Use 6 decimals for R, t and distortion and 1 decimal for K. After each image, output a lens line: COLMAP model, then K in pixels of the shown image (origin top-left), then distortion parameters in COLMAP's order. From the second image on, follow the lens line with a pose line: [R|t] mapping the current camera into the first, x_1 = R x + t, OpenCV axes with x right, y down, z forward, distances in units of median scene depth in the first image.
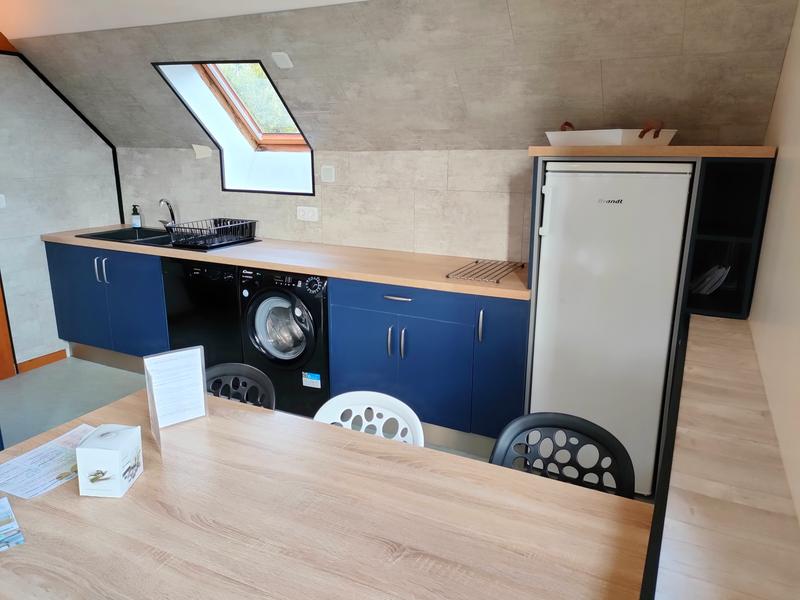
lens RADIAL K [[591.0, 0, 400.0], [0, 591.0, 300.0], [0, 0, 1]] dist [0.077424, -0.084153]
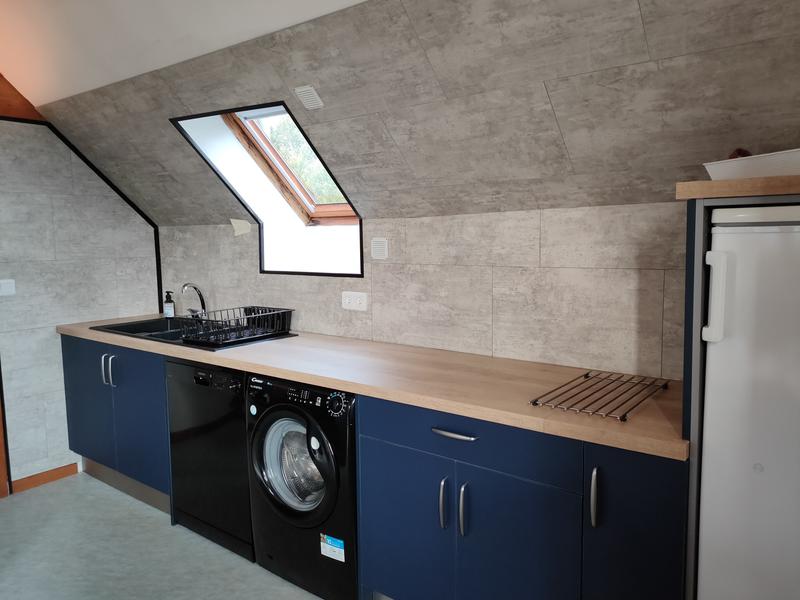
lens RADIAL K [[591.0, 0, 400.0], [0, 591.0, 300.0], [0, 0, 1]] dist [0.077424, -0.084153]
pose [[0.982017, 0.001576, -0.188787, 0.050106], [-0.028902, 0.989433, -0.142082, -0.045396], [0.186569, 0.144983, 0.971685, 0.308382]]
